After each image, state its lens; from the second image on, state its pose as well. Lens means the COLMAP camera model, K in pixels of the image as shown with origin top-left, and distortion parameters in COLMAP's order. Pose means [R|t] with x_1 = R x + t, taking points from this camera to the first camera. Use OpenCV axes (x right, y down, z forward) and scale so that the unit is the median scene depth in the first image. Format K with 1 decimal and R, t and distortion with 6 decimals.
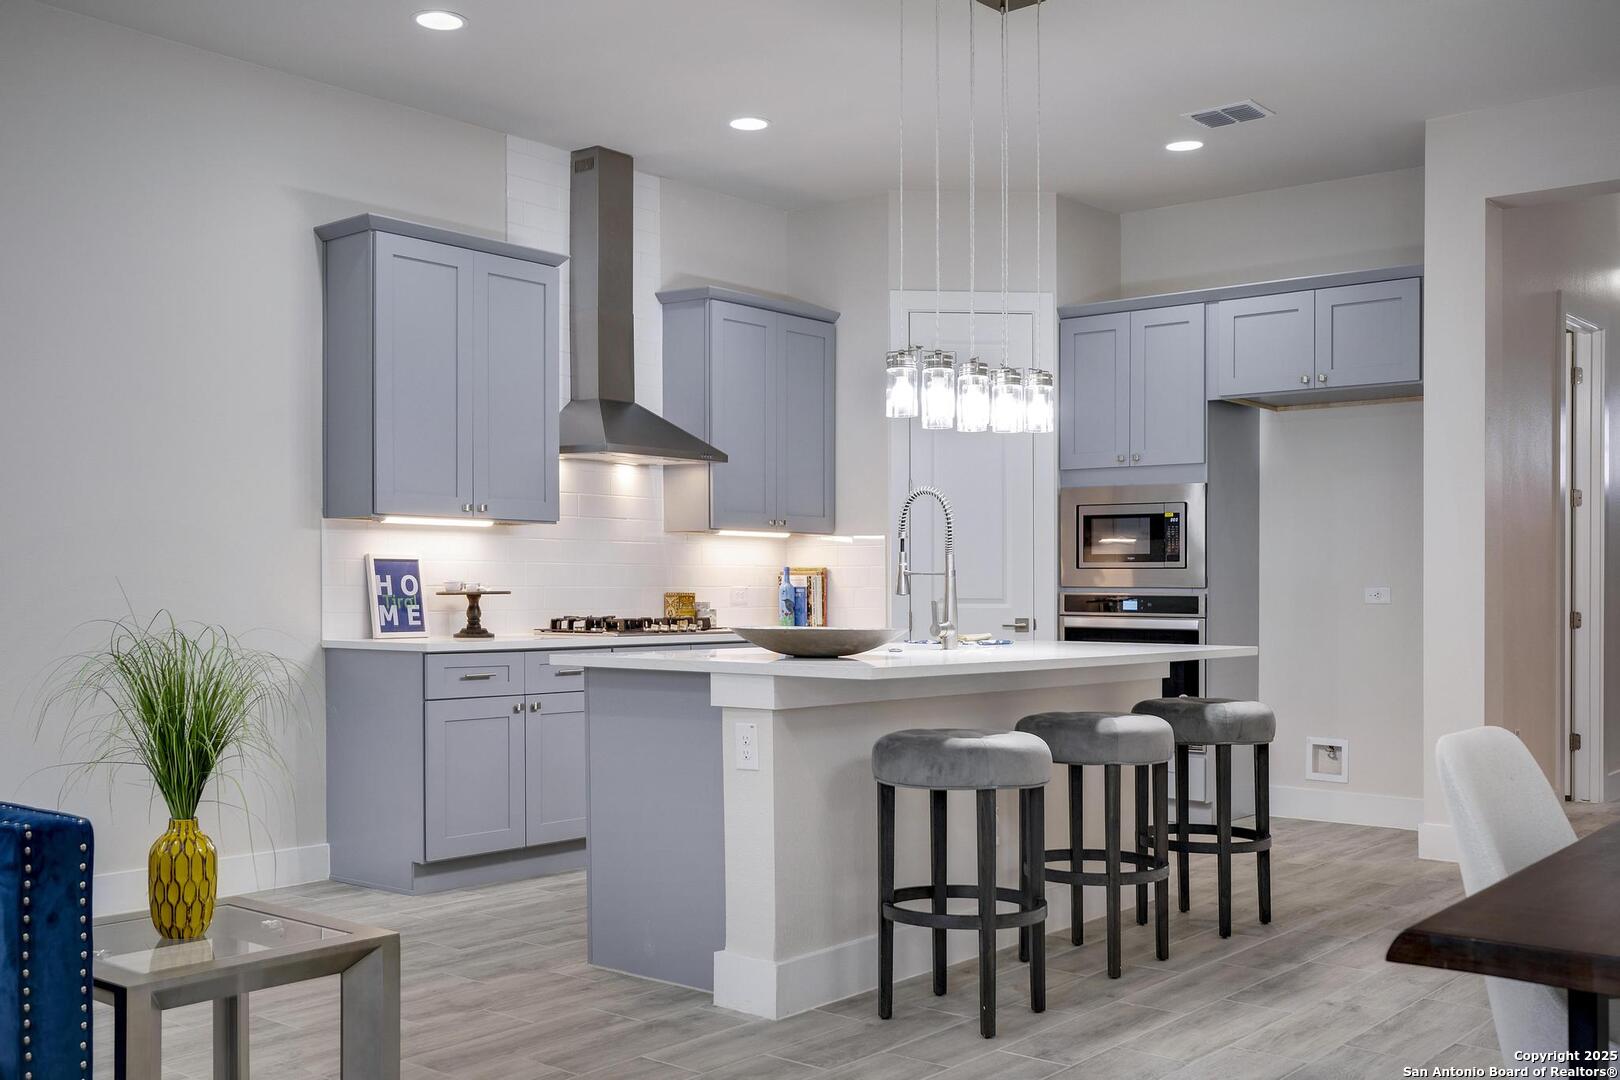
lens RADIAL K [[1646.2, 0, 774.7], [0, 1646.2, 598.6], [0, 0, 1]] dist [0.014945, 0.004770]
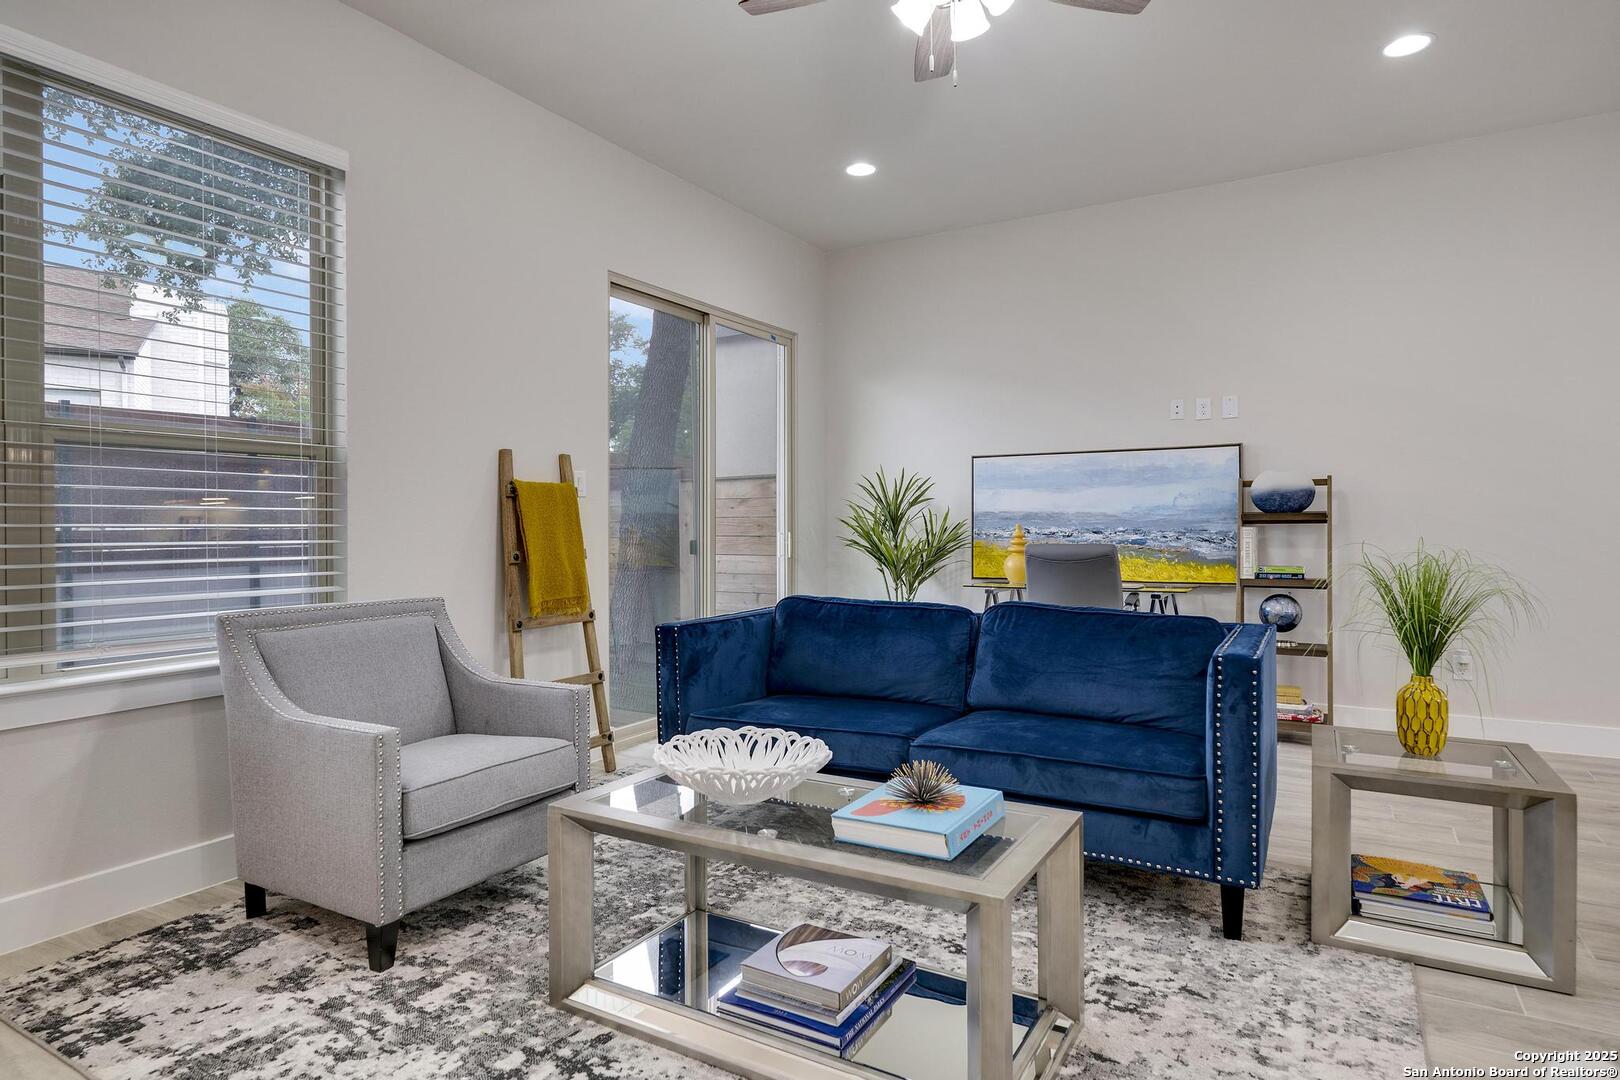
lens RADIAL K [[912.7, 0, 795.1], [0, 912.7, 505.7], [0, 0, 1]] dist [0.001222, -0.000326]
pose [[0.154226, -0.024518, -0.987731, 0.170908], [0.001306, 0.999696, -0.024611, -0.000779], [0.988035, 0.002506, 0.154211, 0.136460]]
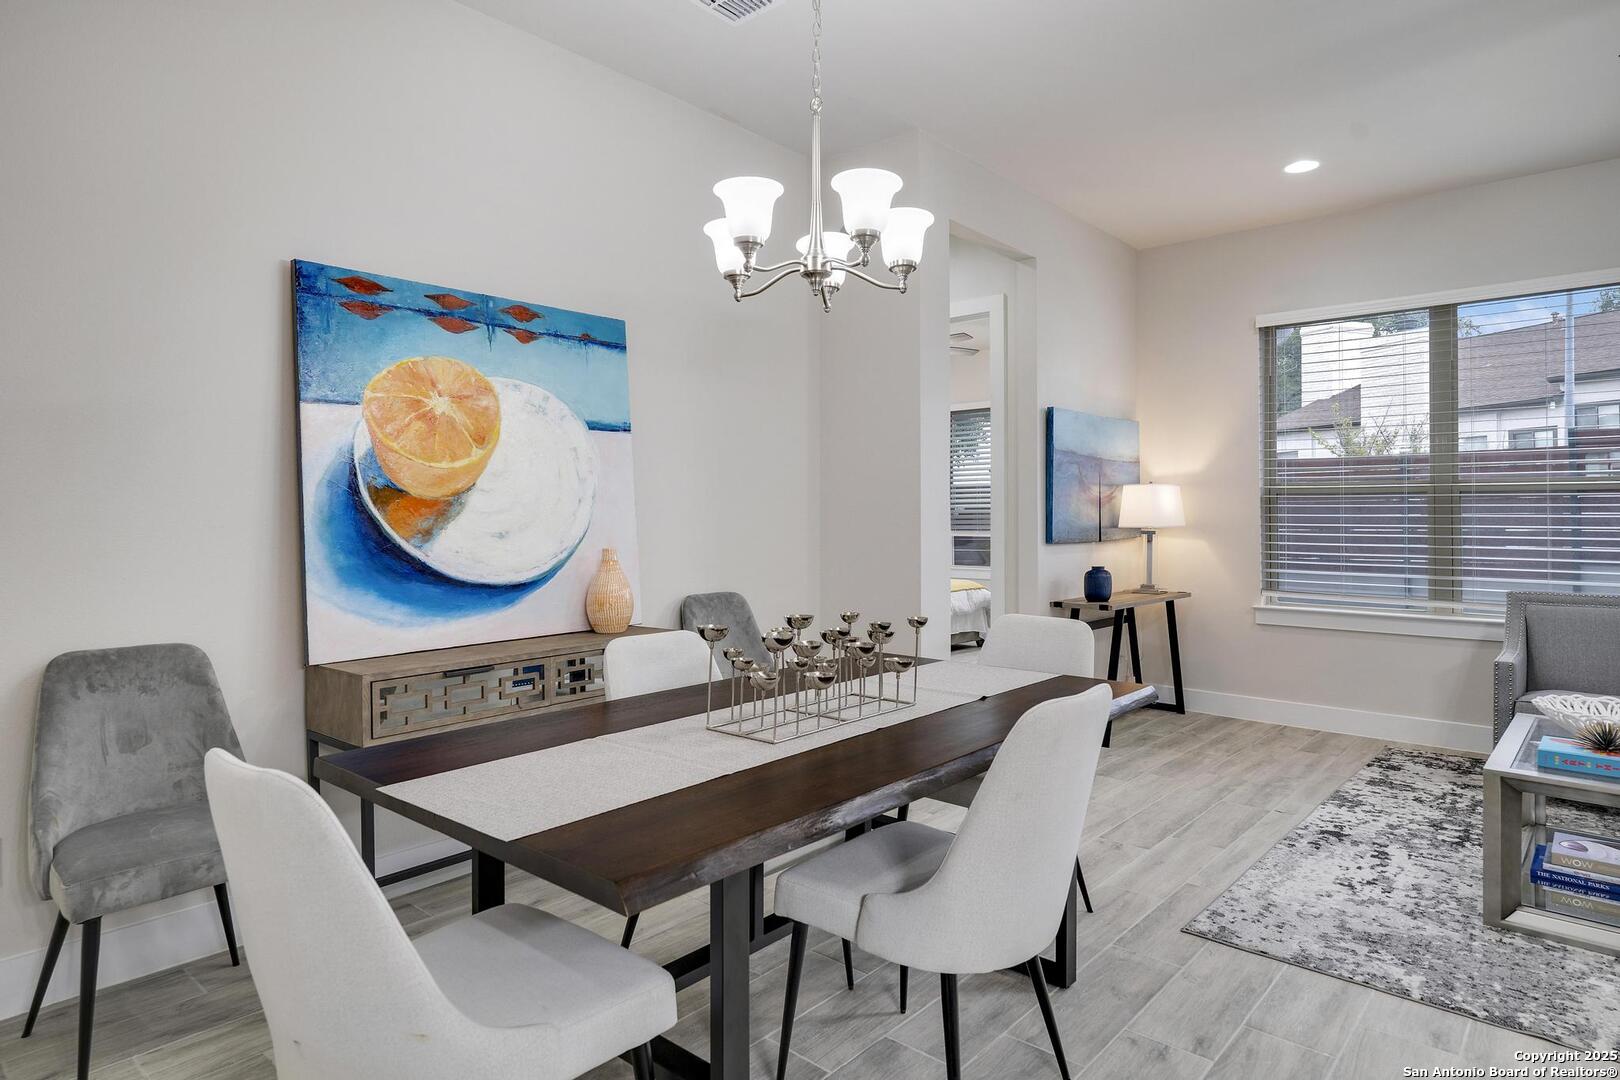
lens RADIAL K [[912.7, 0, 795.1], [0, 912.7, 505.7], [0, 0, 1]] dist [0.001222, -0.000326]
pose [[-0.998779, -0.001818, 0.049366, 0.230923], [-0.002218, 0.999965, -0.008055, -0.019777], [-0.049349, -0.008155, -0.998748, 0.635756]]
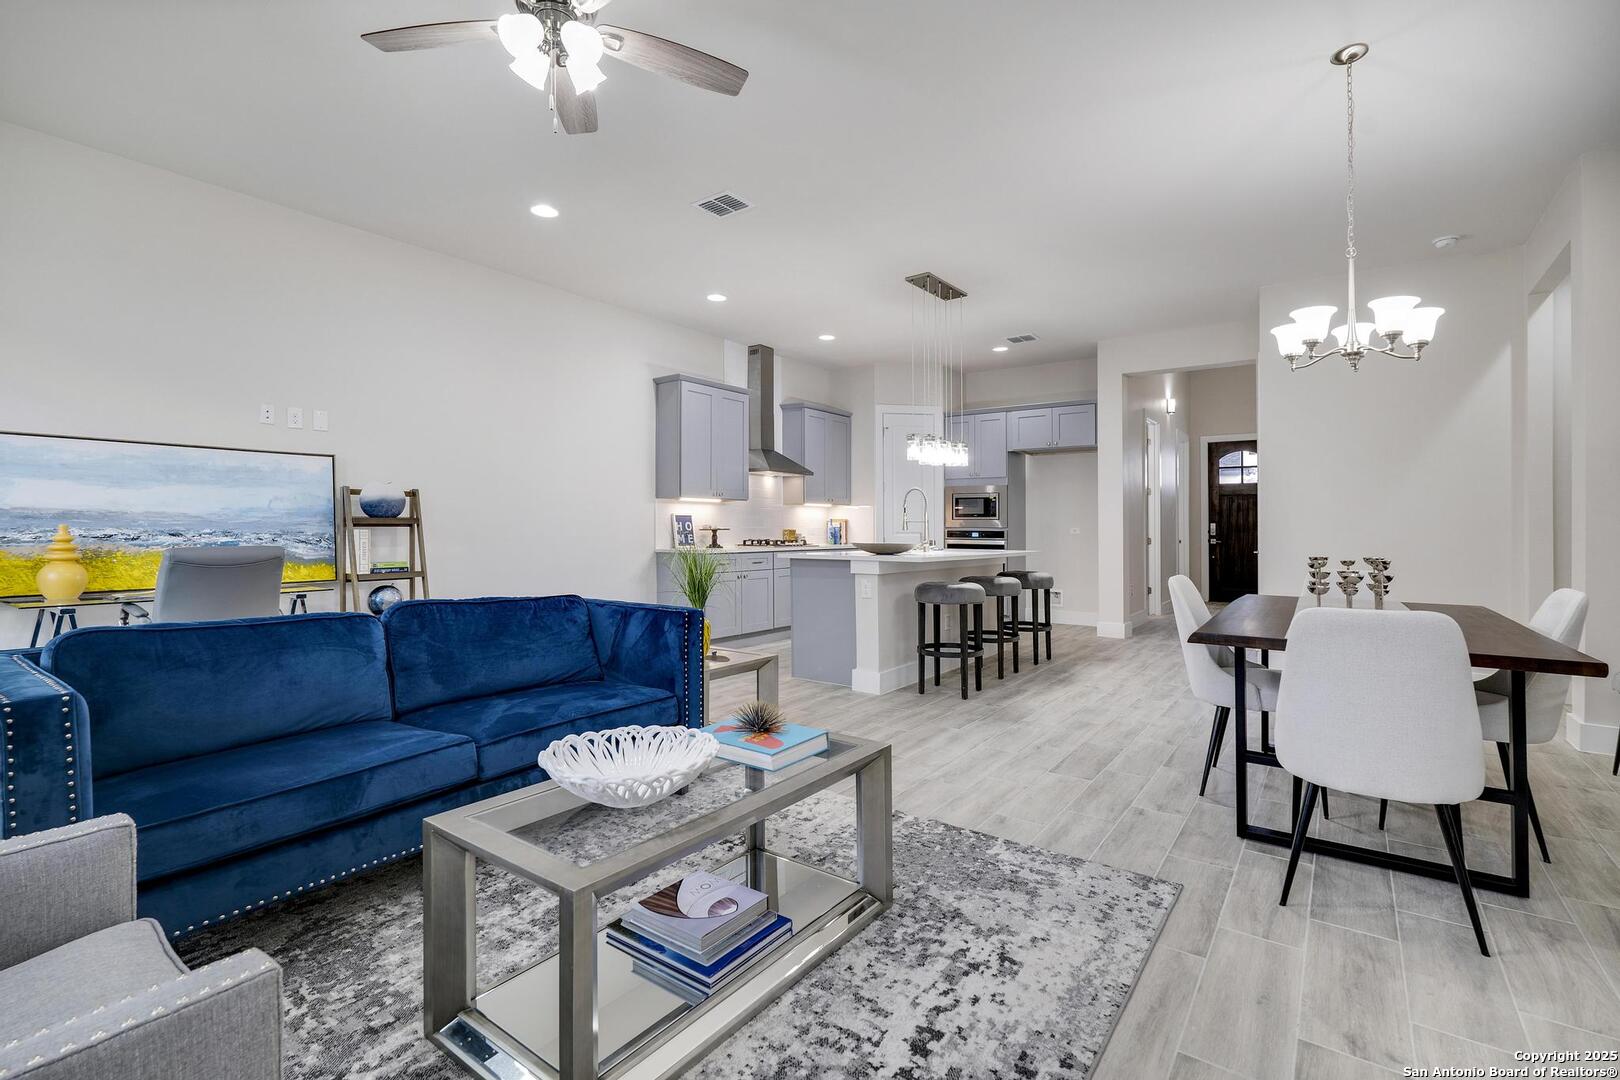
lens RADIAL K [[744.2, 0, 818.0], [0, 744.2, 517.8], [0, 0, 1]] dist [0.001480, 0.000313]
pose [[0.997546, 0.001694, 0.069994, -0.102388], [-0.000257, 0.999789, -0.020542, 0.001818], [-0.070014, 0.020474, 0.997336, -0.090820]]
